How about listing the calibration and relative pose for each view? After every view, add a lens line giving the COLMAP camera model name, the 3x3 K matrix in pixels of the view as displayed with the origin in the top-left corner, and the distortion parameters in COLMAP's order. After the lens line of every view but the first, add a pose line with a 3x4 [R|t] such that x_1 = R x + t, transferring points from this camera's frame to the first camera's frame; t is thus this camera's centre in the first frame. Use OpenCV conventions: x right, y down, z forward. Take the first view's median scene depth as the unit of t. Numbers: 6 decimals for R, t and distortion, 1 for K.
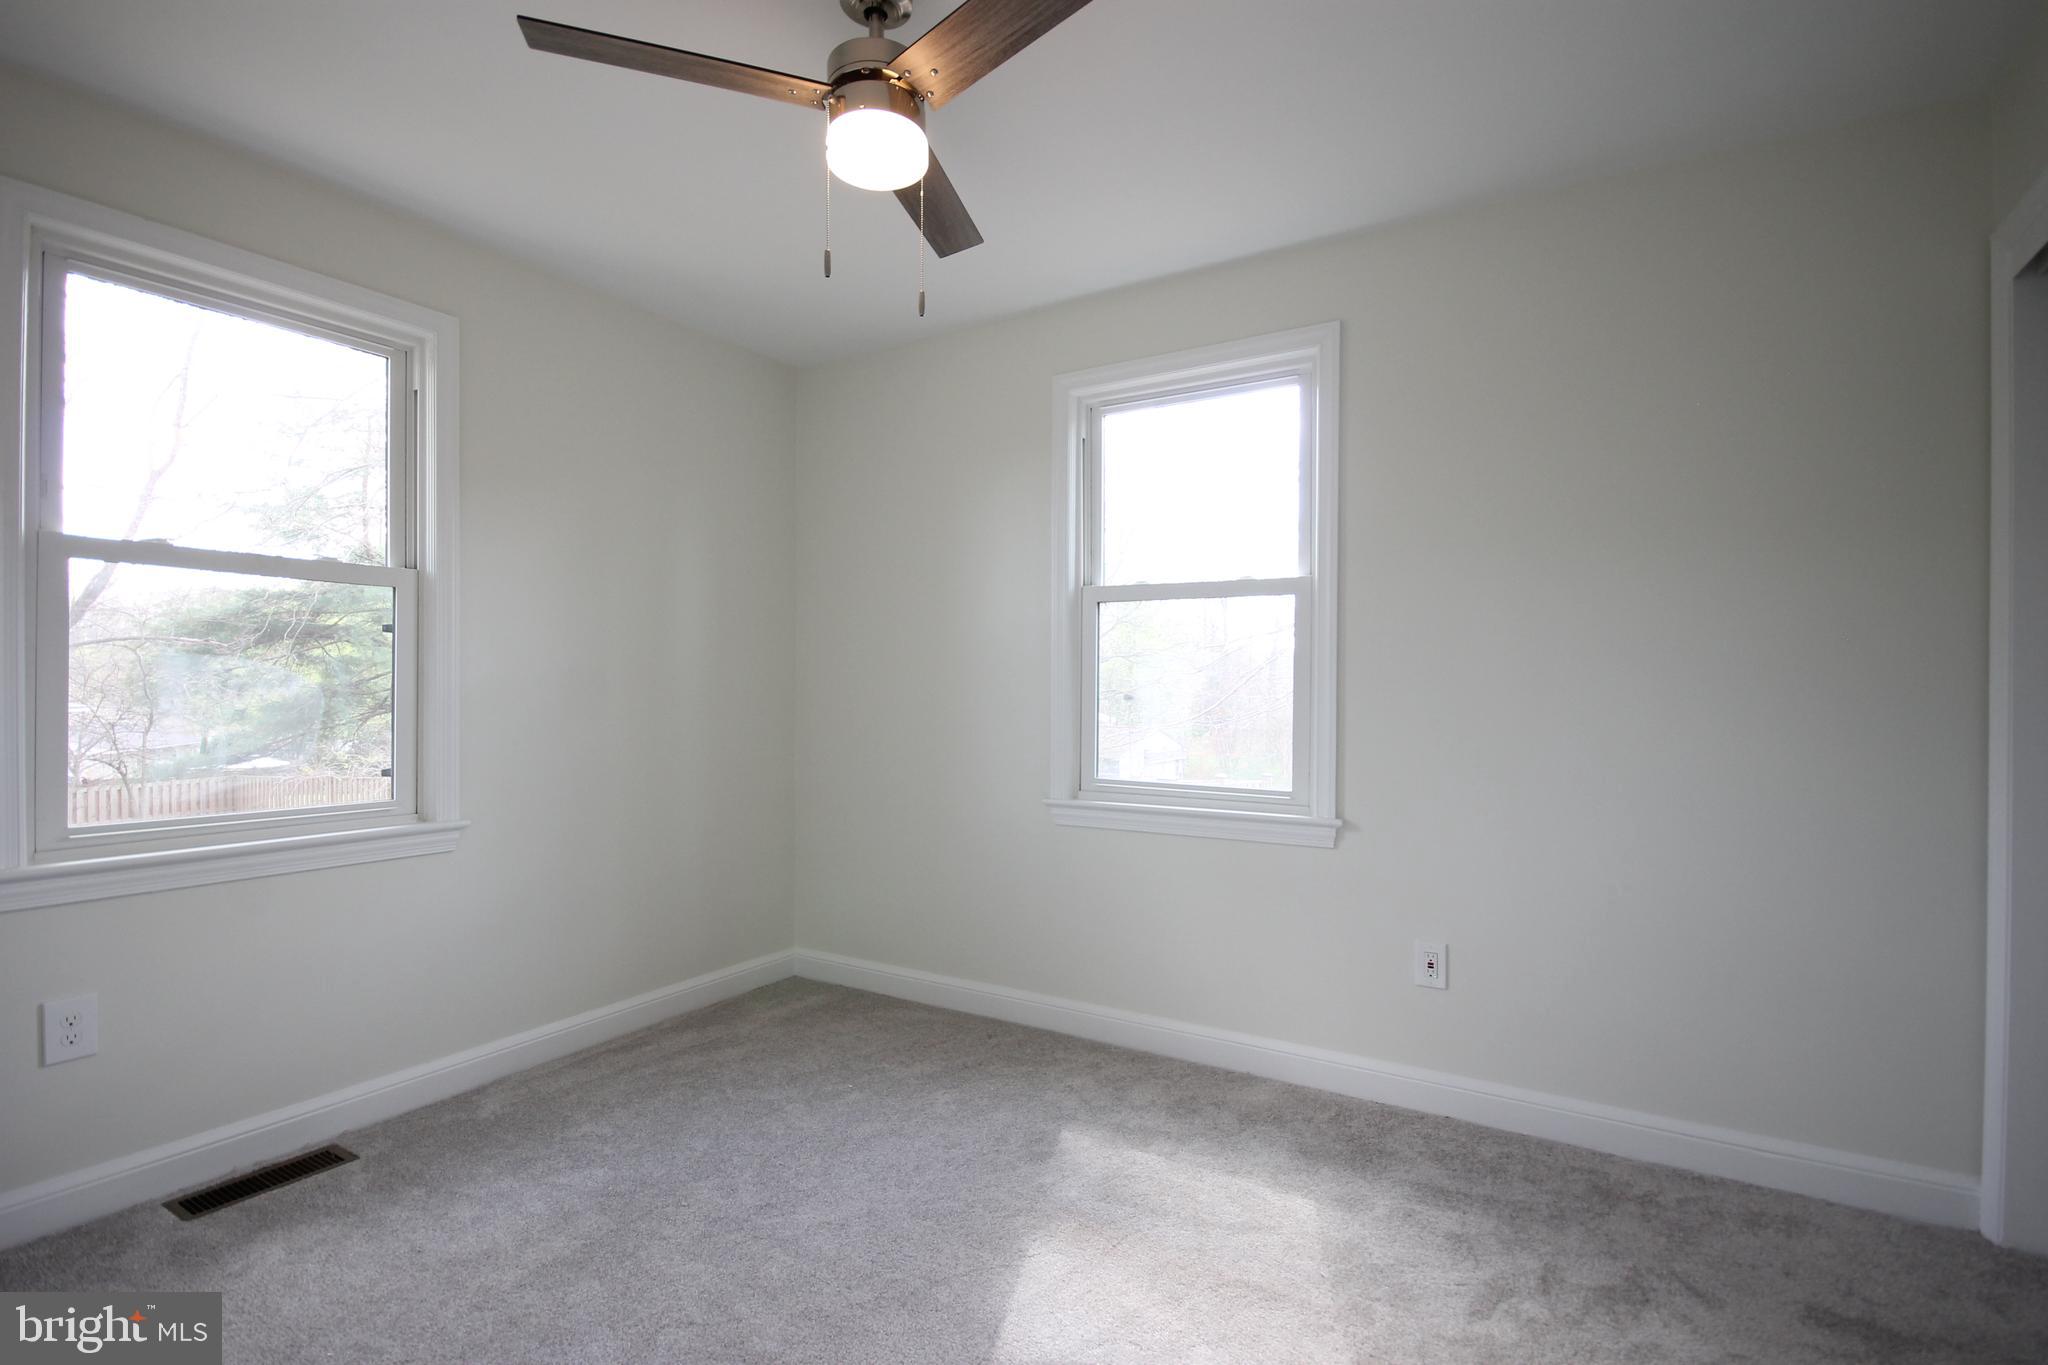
lens RADIAL K [[997.2, 0, 1025.9], [0, 997.2, 687.0], [0, 0, 1]] dist [0.032797, -0.000252]
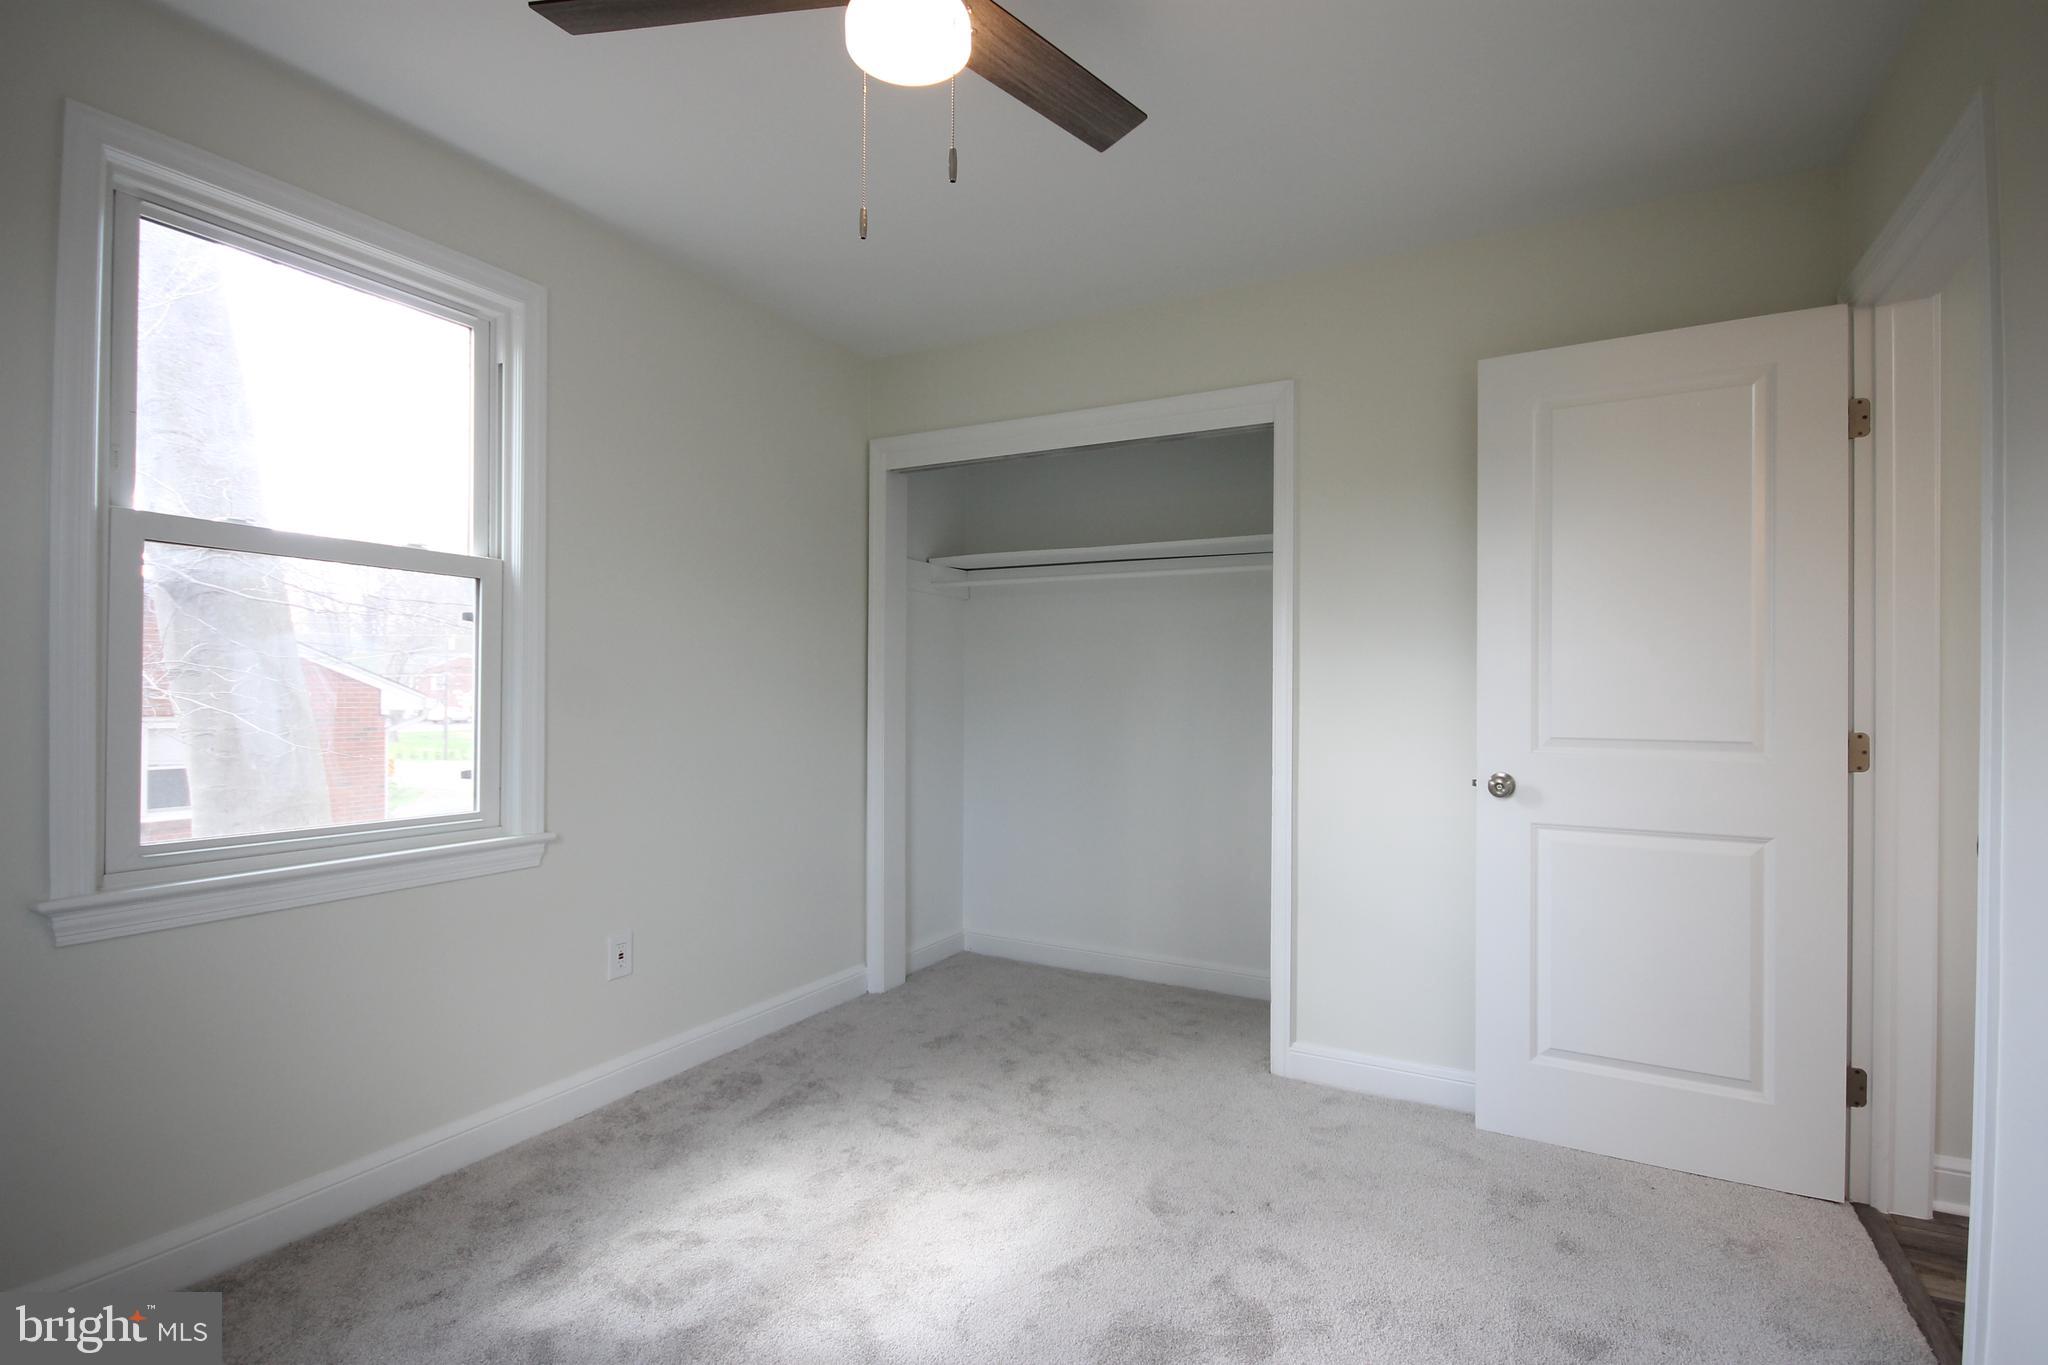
lens RADIAL K [[997.2, 0, 1025.9], [0, 997.2, 687.0], [0, 0, 1]] dist [0.032797, -0.000252]
pose [[-0.048910, -0.002395, 0.998800, -0.719563], [-0.006060, 0.999979, 0.002101, -0.006422], [-0.998785, -0.005950, -0.048923, 0.697208]]
